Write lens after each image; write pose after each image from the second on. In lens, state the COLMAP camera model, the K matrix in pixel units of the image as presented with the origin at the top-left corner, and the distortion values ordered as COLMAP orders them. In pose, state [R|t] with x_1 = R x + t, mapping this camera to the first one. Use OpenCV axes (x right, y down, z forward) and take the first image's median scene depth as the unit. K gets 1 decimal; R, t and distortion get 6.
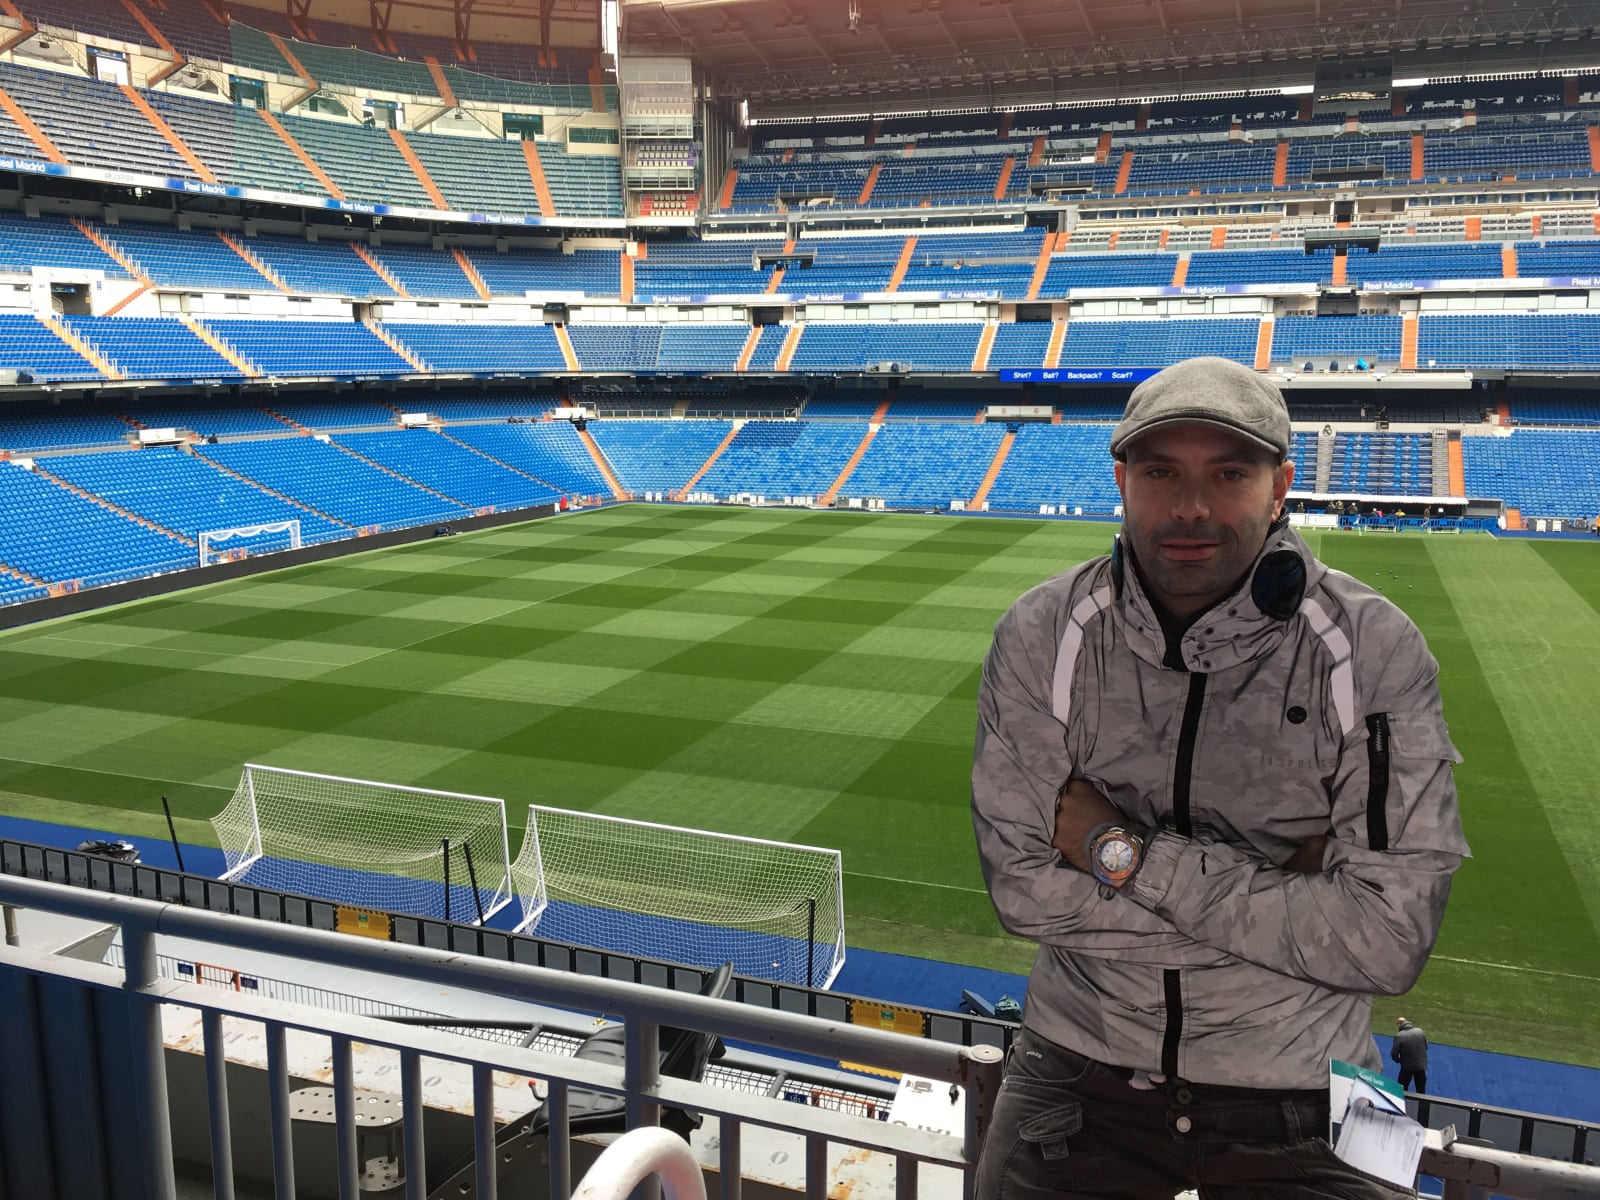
lens RADIAL K [[1373.5, 0, 799.2], [0, 1373.5, 594.2], [0, 0, 1]] dist [0.084155, -0.123016]
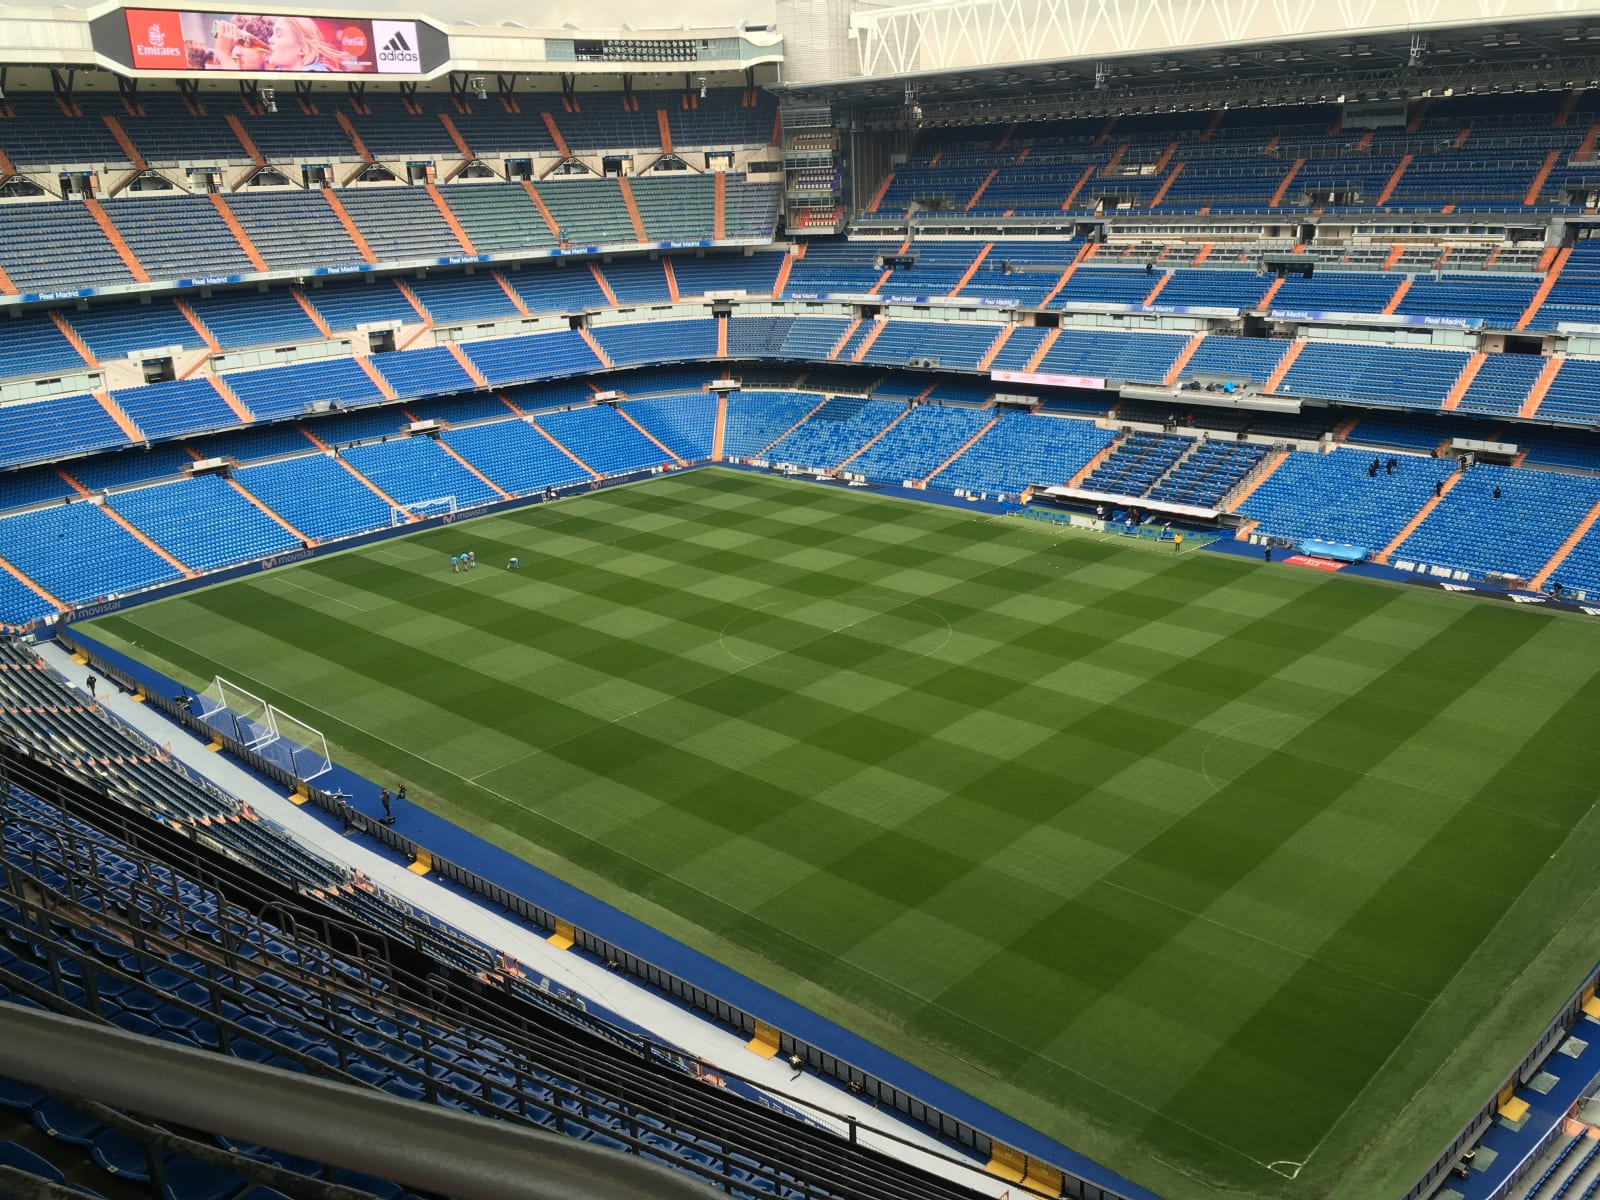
lens RADIAL K [[1353.2, 0, 797.7], [0, 1353.2, 608.3], [0, 0, 1]] dist [0.079512, -0.111795]
pose [[0.924315, 0.089953, -0.370877, 0.461262], [-0.032901, 0.986989, 0.157388, -0.131810], [0.380209, -0.133274, 0.915248, -0.288824]]
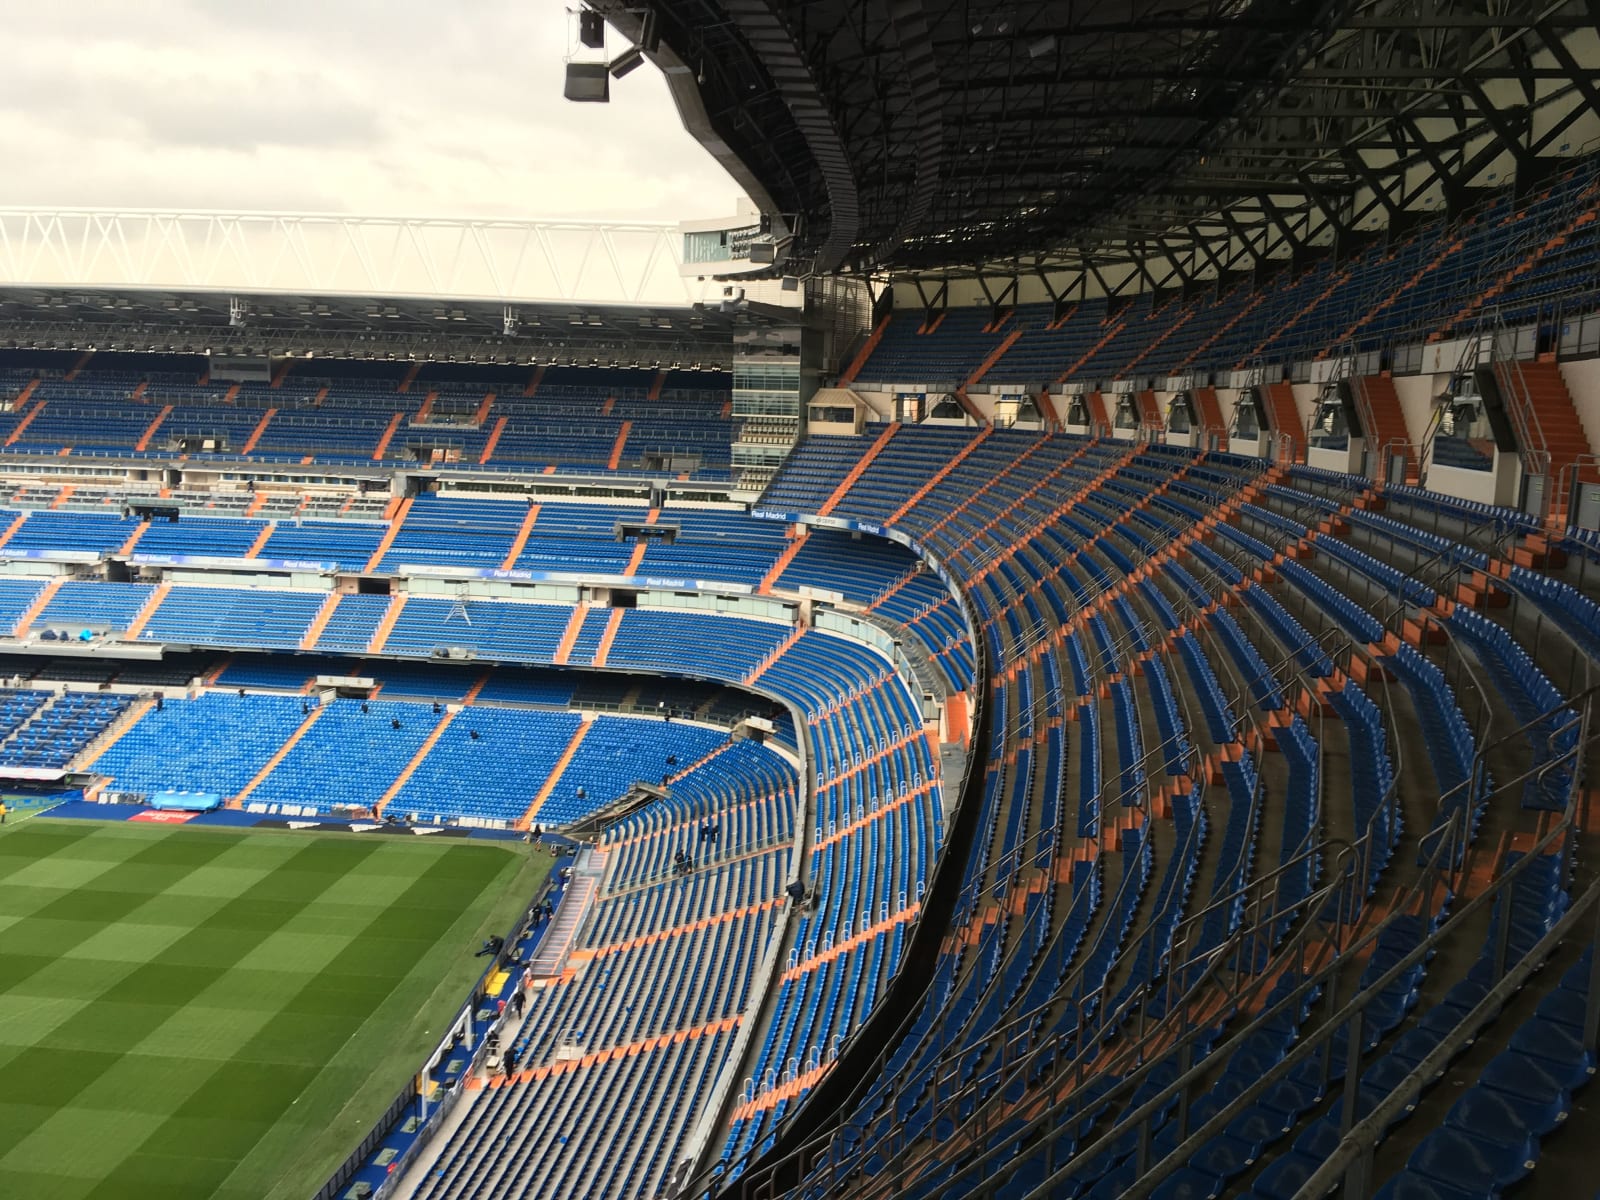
lens RADIAL K [[1364.4, 0, 791.7], [0, 1364.4, 602.6], [0, 0, 1]] dist [0.079817, -0.114978]
pose [[0.961487, -0.008817, 0.274707, 0.583899], [0.016184, 0.999567, -0.024562, -0.136646], [-0.274372, 0.028061, 0.961214, -0.266787]]
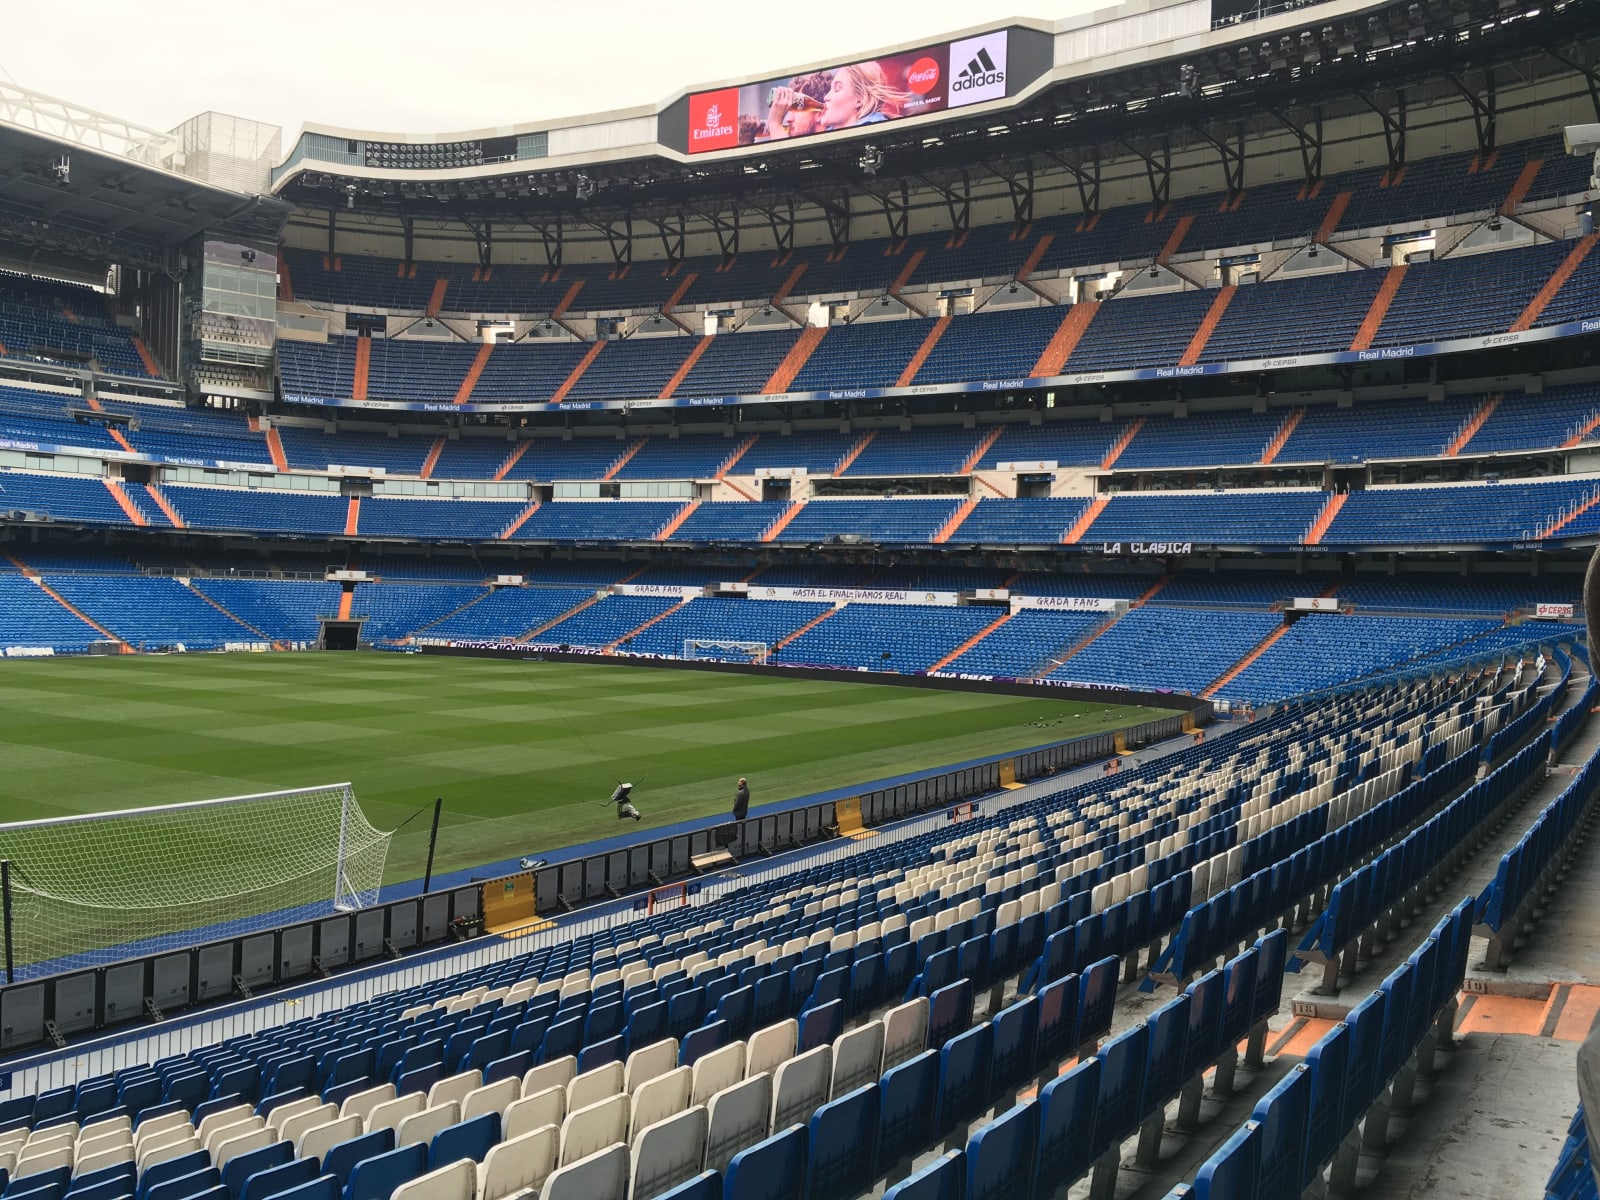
lens RADIAL K [[1364.4, 0, 791.7], [0, 1364.4, 602.6], [0, 0, 1]] dist [0.079817, -0.114978]
pose [[0.202200, 0.000409, 0.979344, -0.176316], [0.146179, 0.988785, -0.030594, 0.031457], [-0.968373, 0.149346, 0.199872, 0.115752]]
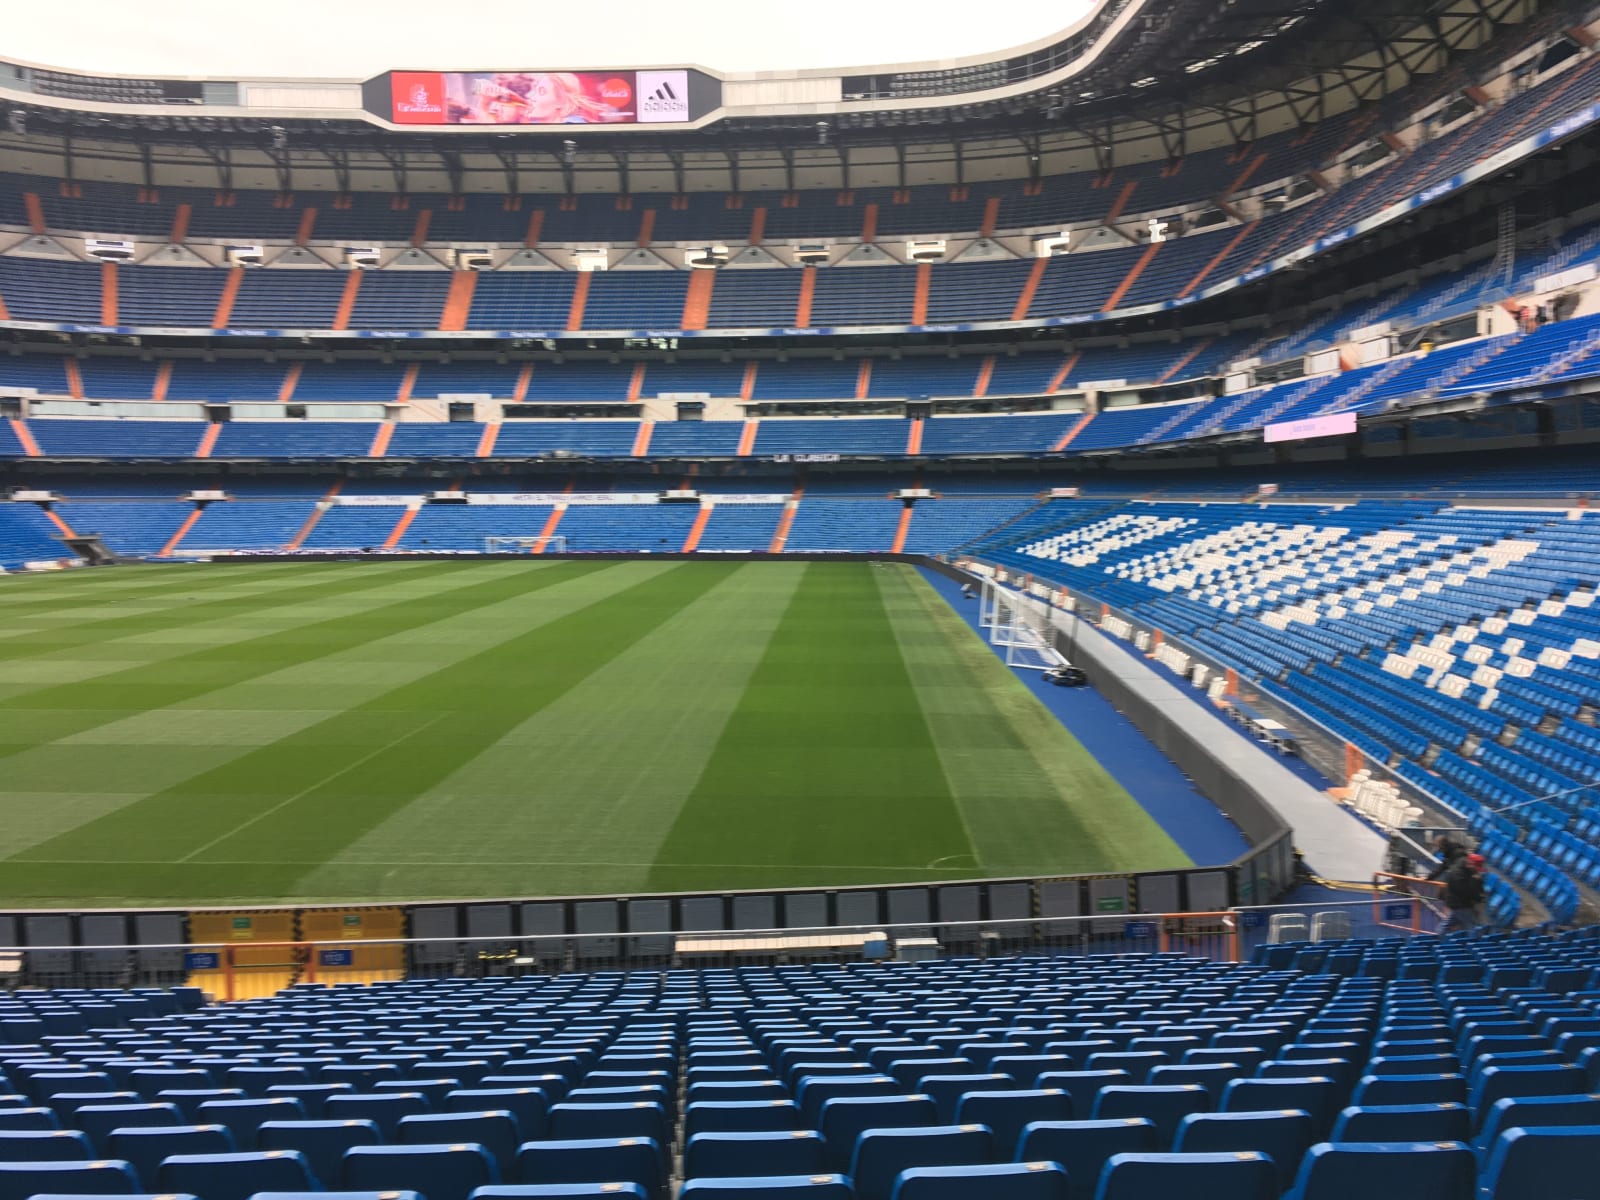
lens RADIAL K [[1370.8, 0, 818.2], [0, 1370.8, 597.5], [0, 0, 1]] dist [0.082845, -0.111750]
pose [[-0.317123, -0.065241, 0.946138, -0.458782], [0.175978, 0.976258, 0.126302, -0.024227], [-0.931915, 0.206552, -0.298113, 0.430593]]
